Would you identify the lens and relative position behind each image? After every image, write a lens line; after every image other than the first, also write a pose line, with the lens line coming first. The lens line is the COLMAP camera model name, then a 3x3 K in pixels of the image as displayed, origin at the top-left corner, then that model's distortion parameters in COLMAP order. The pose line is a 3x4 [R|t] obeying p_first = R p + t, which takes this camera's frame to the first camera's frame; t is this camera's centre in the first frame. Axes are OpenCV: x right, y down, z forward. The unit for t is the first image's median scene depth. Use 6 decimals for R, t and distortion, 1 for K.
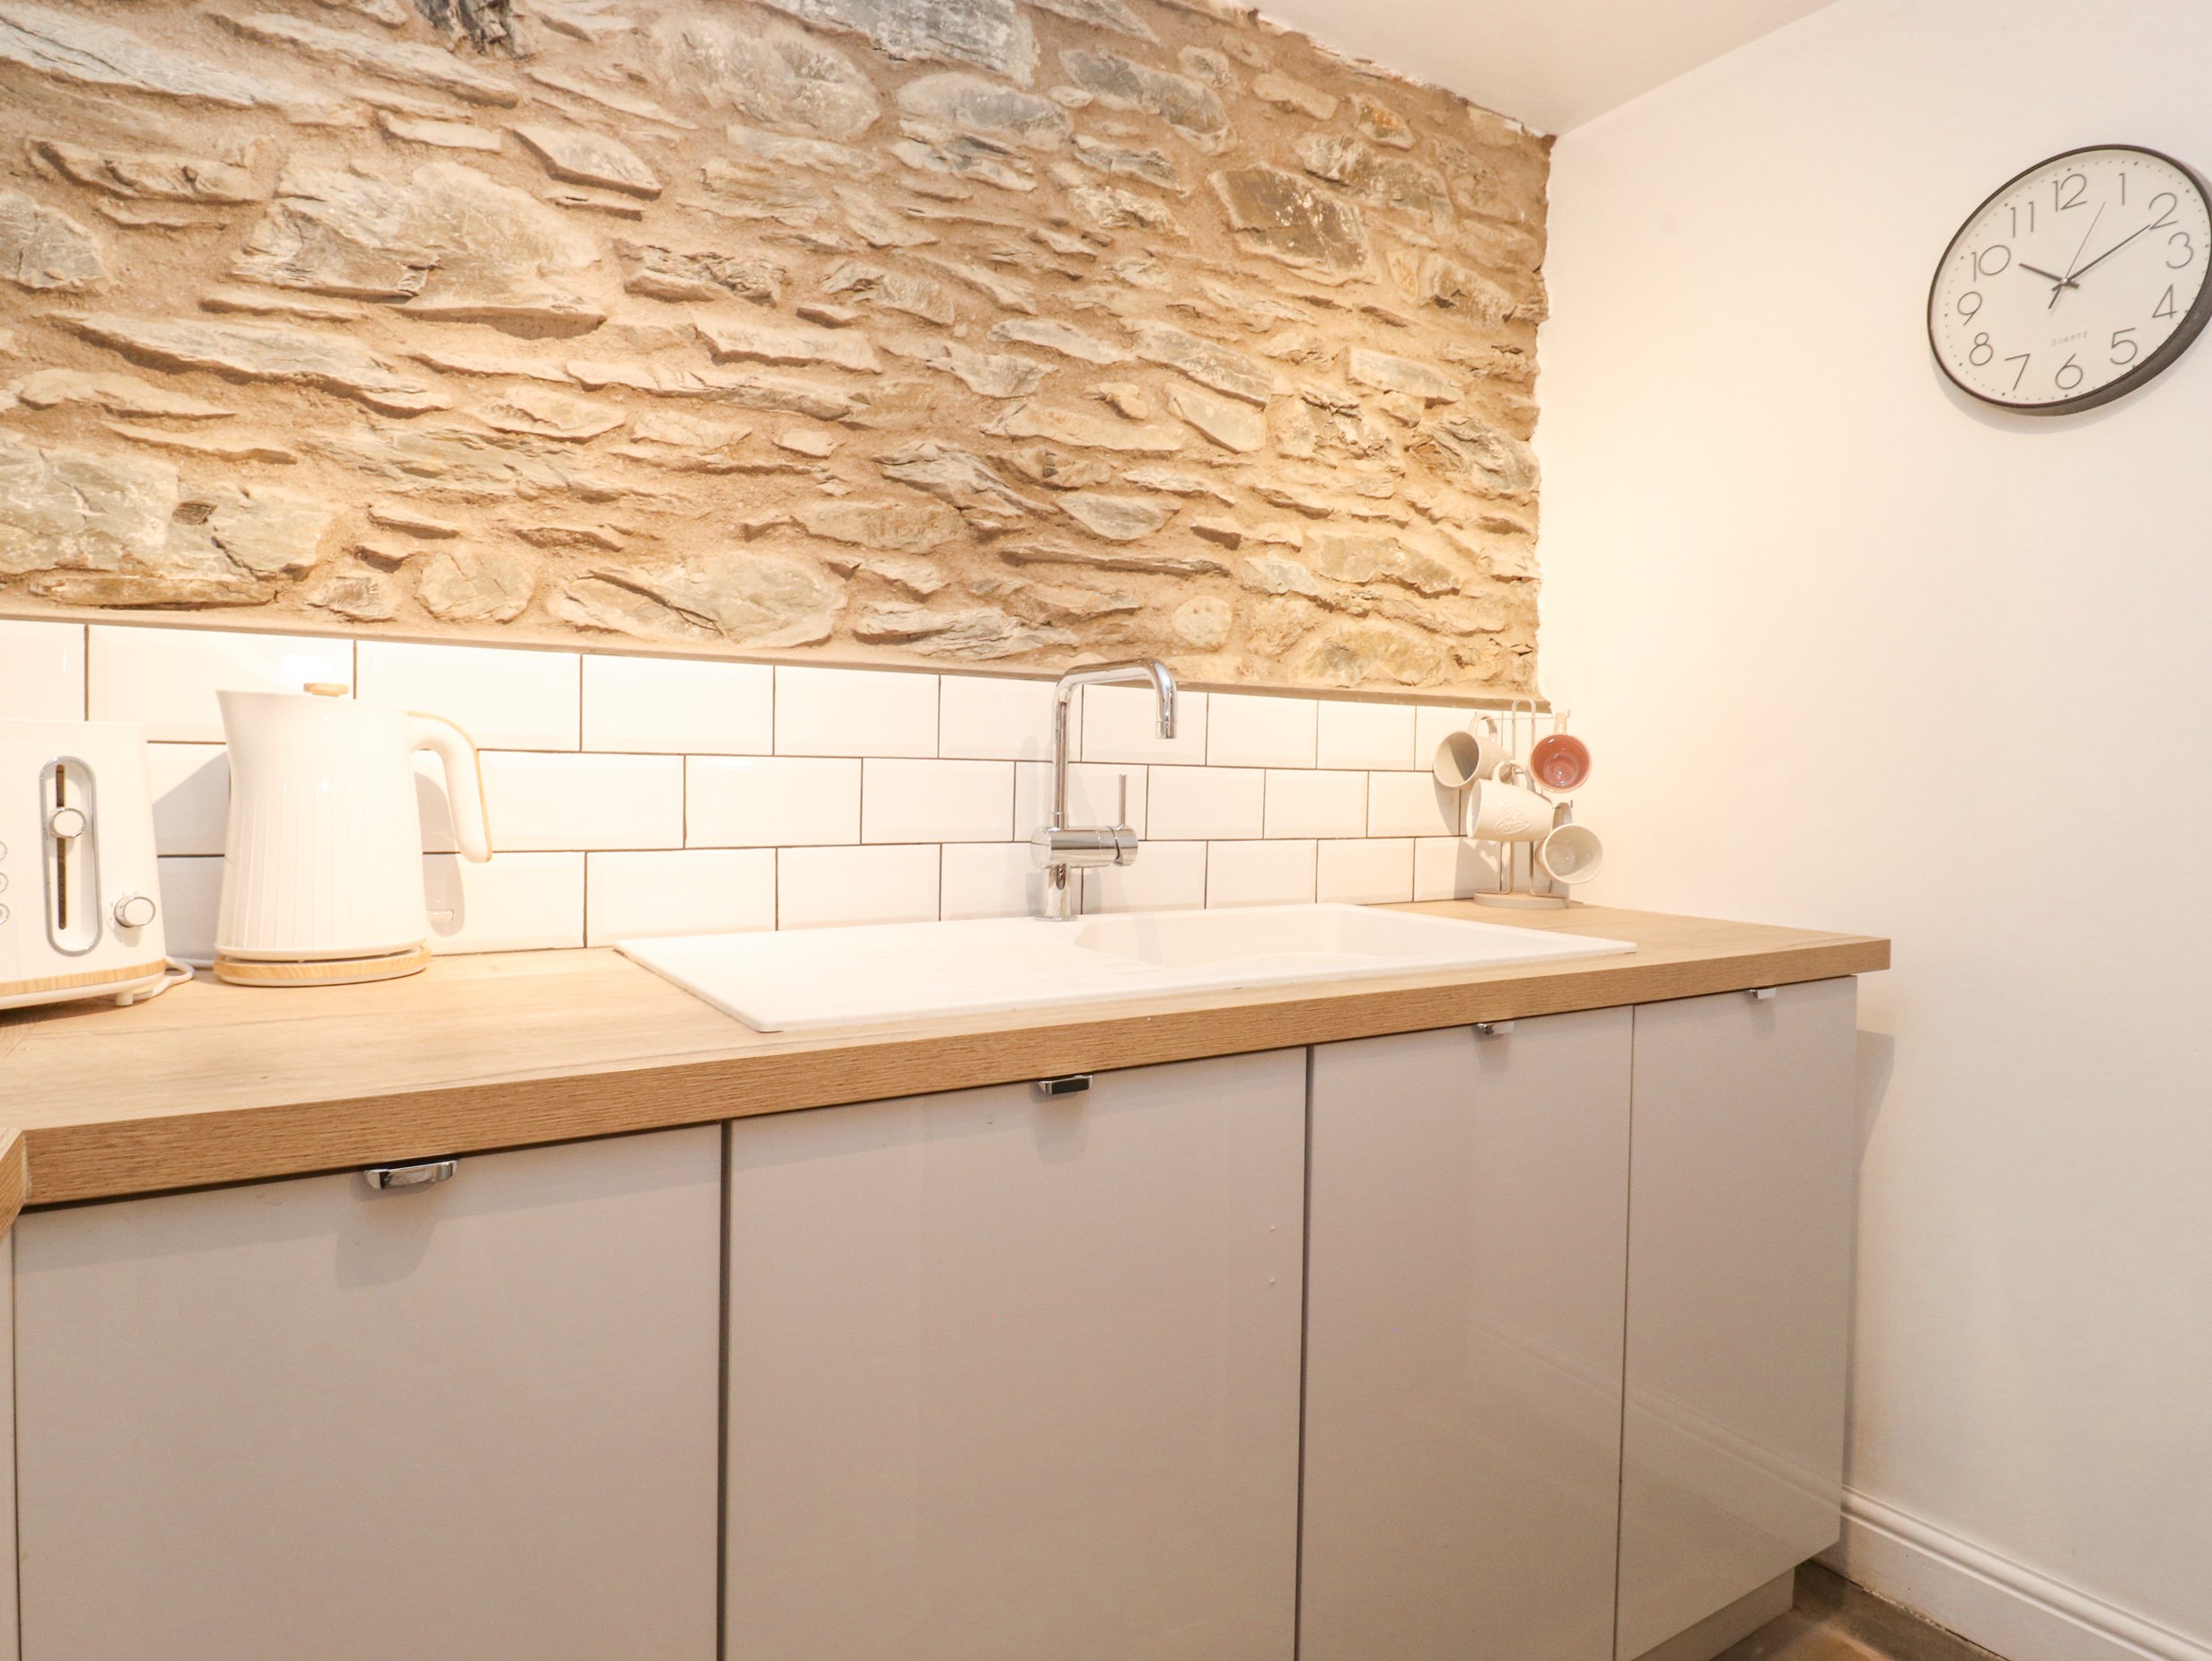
lens RADIAL K [[1322.5, 0, 1107.8], [0, 1322.5, 792.8], [0, 0, 1]] dist [-0.004706, -0.002454]
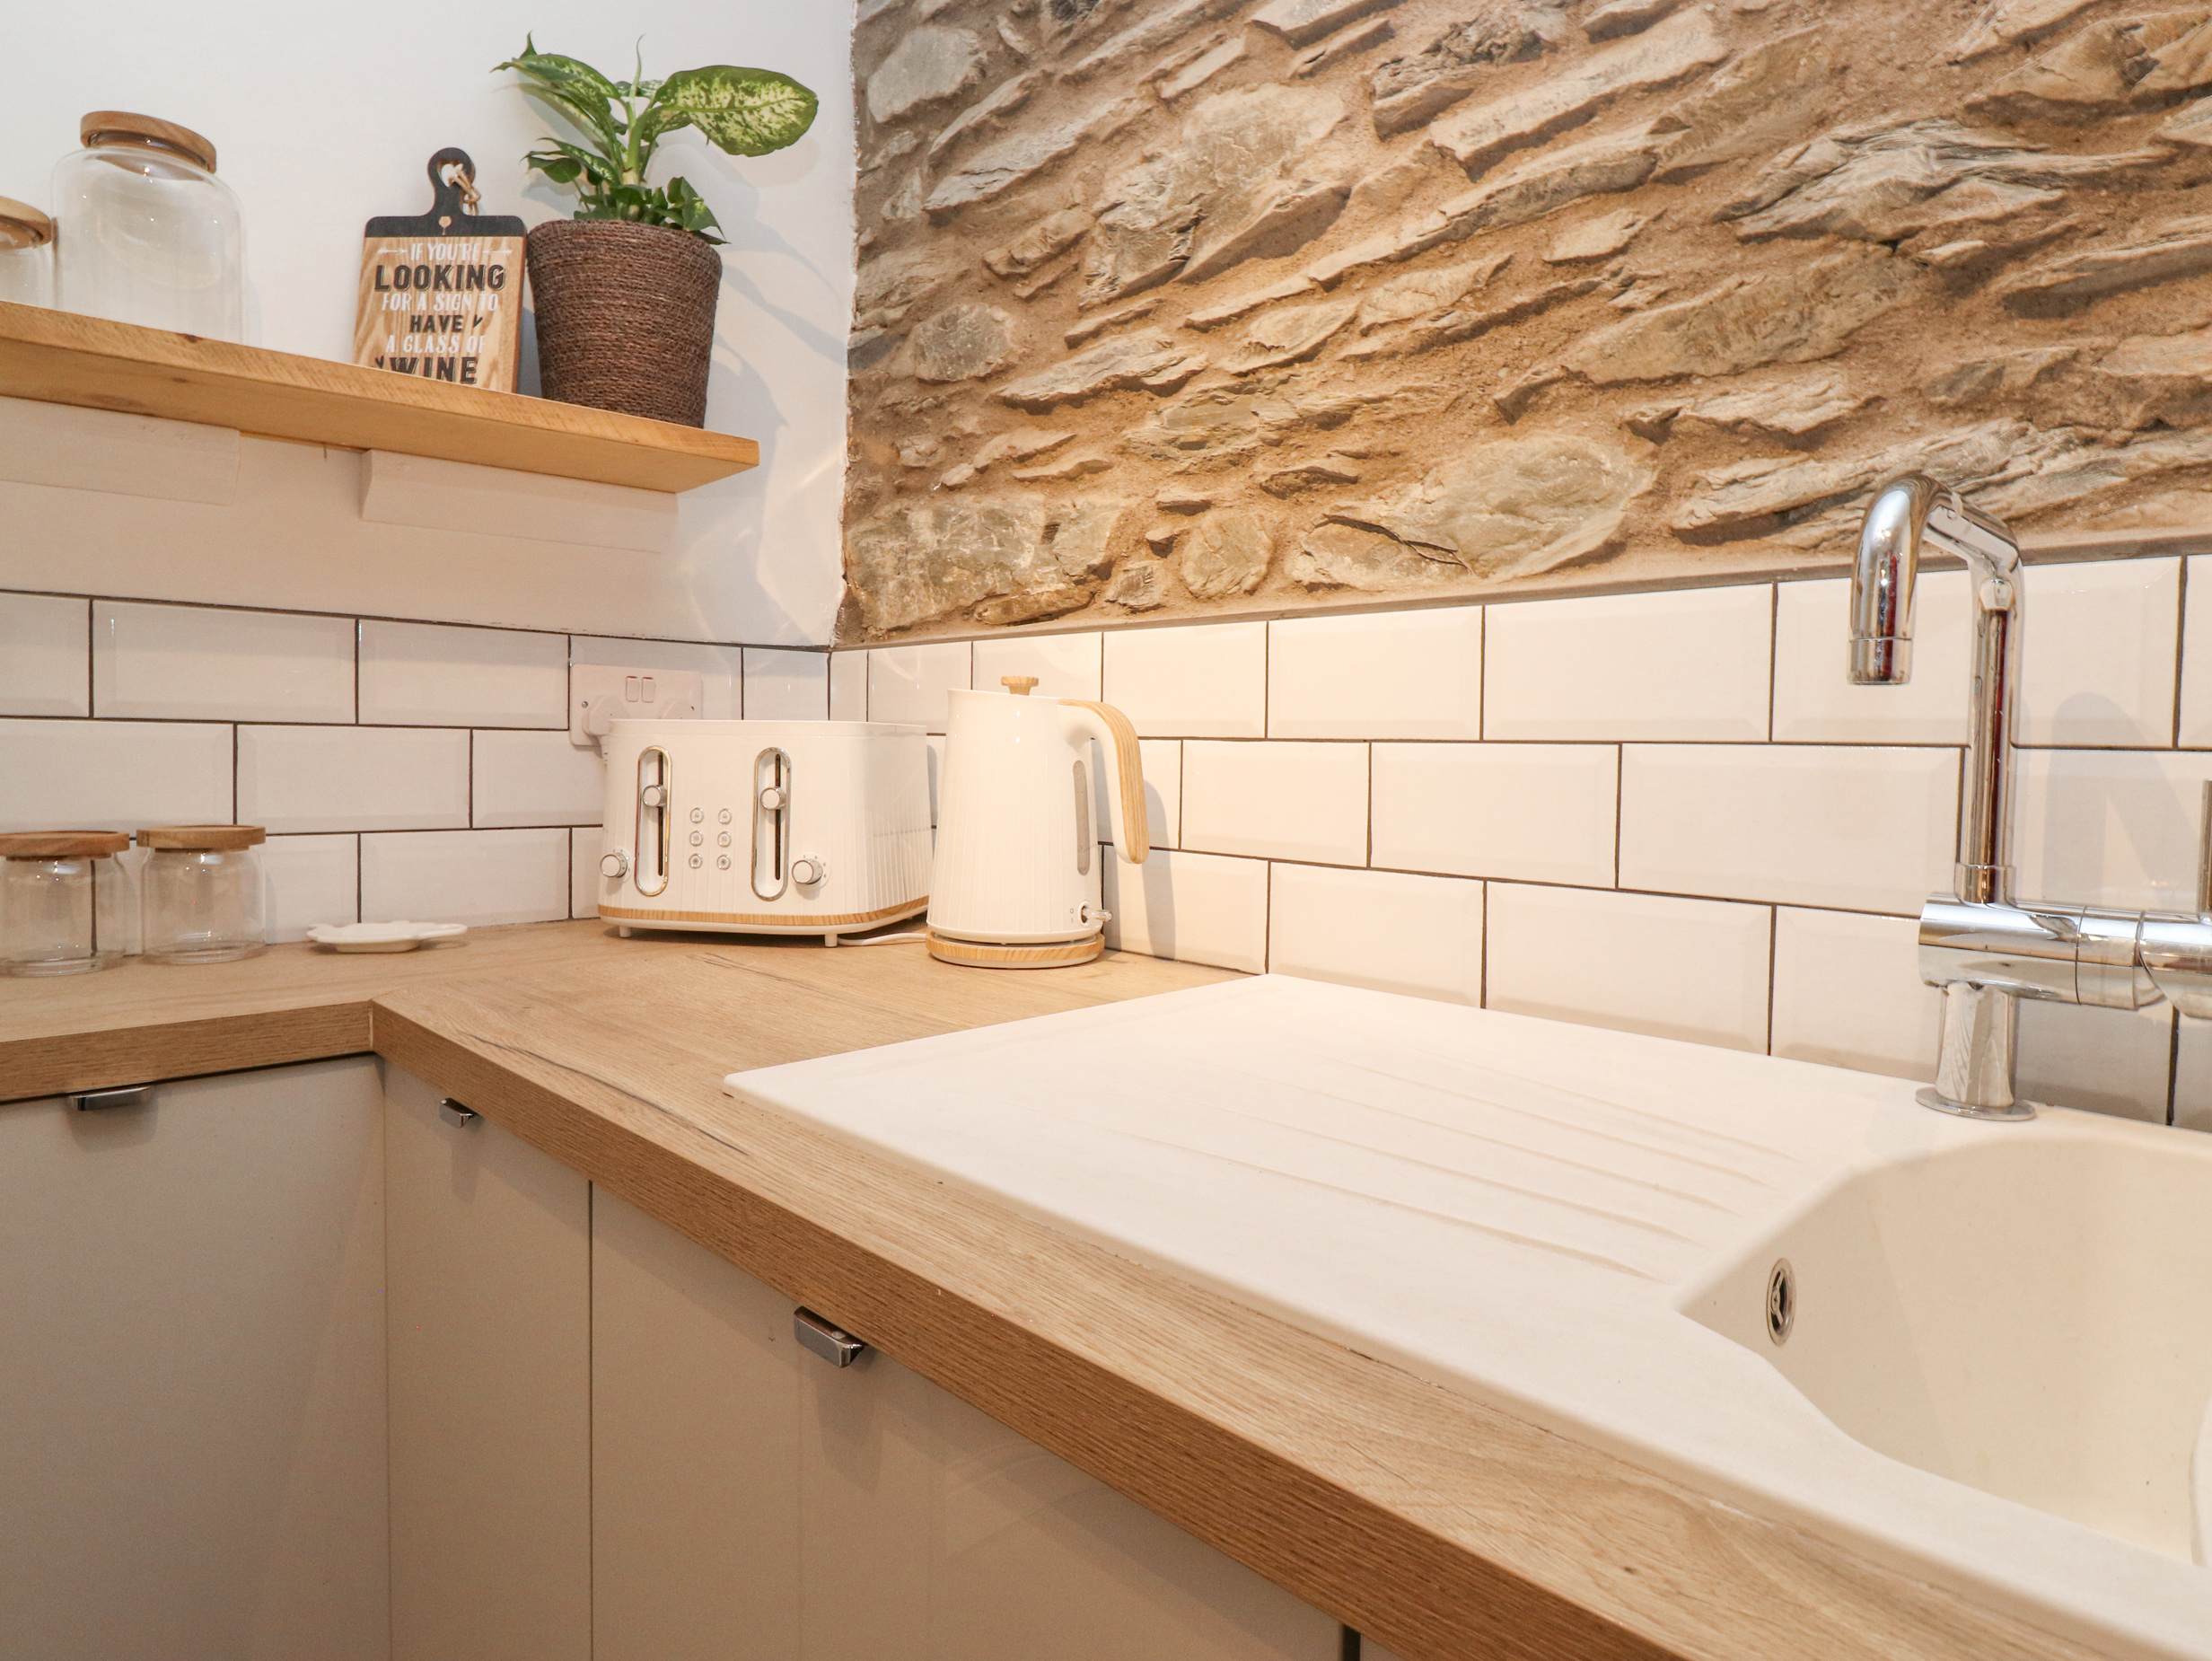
lens RADIAL K [[1298.4, 0, 1107.4], [0, 1298.4, 788.2], [0, 0, 1]] dist [0.018532, -0.019207]
pose [[0.218061, 0.020204, -0.975726, 0.351156], [-0.025366, 0.999565, 0.015028, -0.009472], [0.975606, 0.021474, 0.218478, 0.690377]]
